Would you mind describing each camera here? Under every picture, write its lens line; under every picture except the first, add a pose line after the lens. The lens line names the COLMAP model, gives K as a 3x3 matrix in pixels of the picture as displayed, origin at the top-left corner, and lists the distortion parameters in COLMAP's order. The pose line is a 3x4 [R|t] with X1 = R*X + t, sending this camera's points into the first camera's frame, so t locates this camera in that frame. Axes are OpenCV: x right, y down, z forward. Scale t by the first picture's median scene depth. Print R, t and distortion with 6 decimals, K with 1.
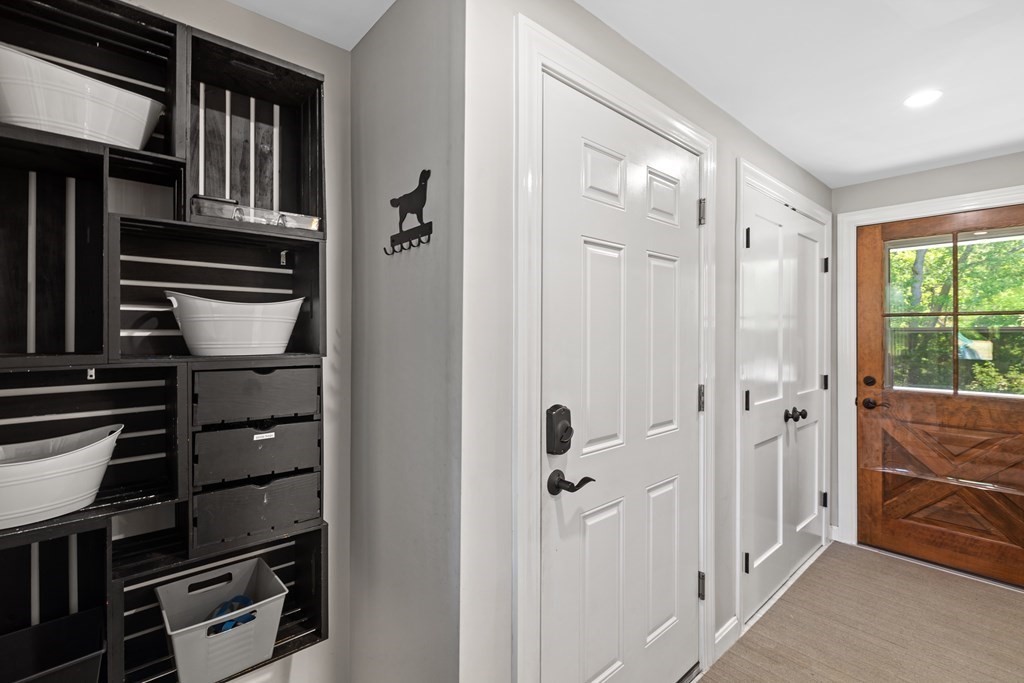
lens RADIAL K [[456.7, 0, 506.5], [0, 456.7, 336.1], [0, 0, 1]] dist [0.000195, -0.000951]
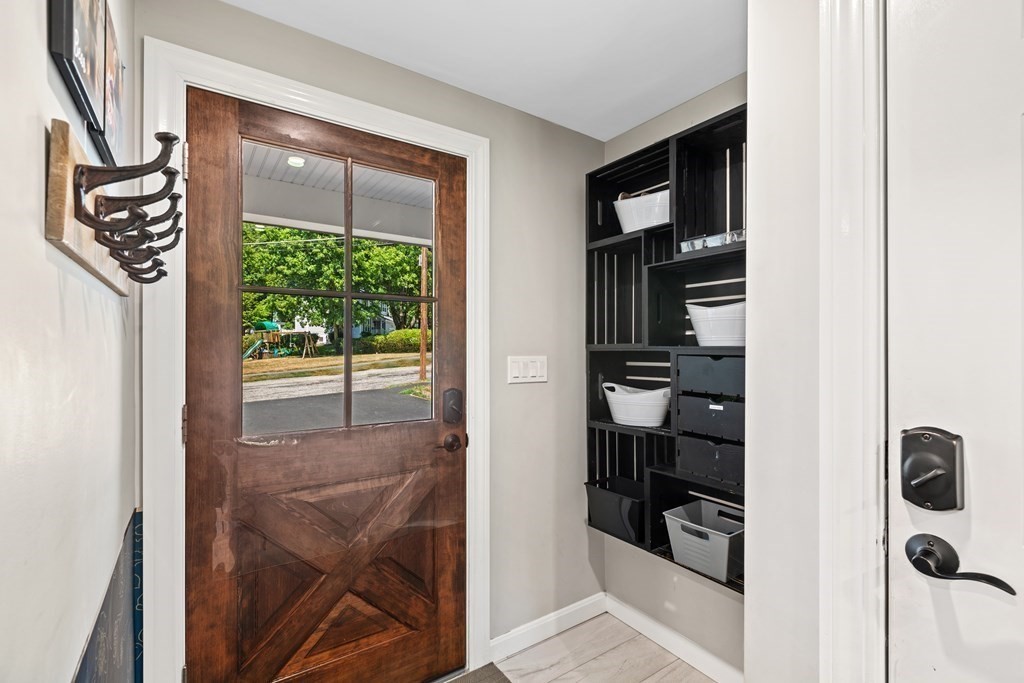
lens RADIAL K [[466.6, 0, 509.5], [0, 466.6, 356.9], [0, 0, 1]] dist [0.001283, 0.000112]
pose [[-0.121405, 0.016384, -0.992468, 0.864501], [-0.007949, 0.999816, 0.017477, 0.054512], [0.992571, 0.010011, -0.121252, 0.562368]]
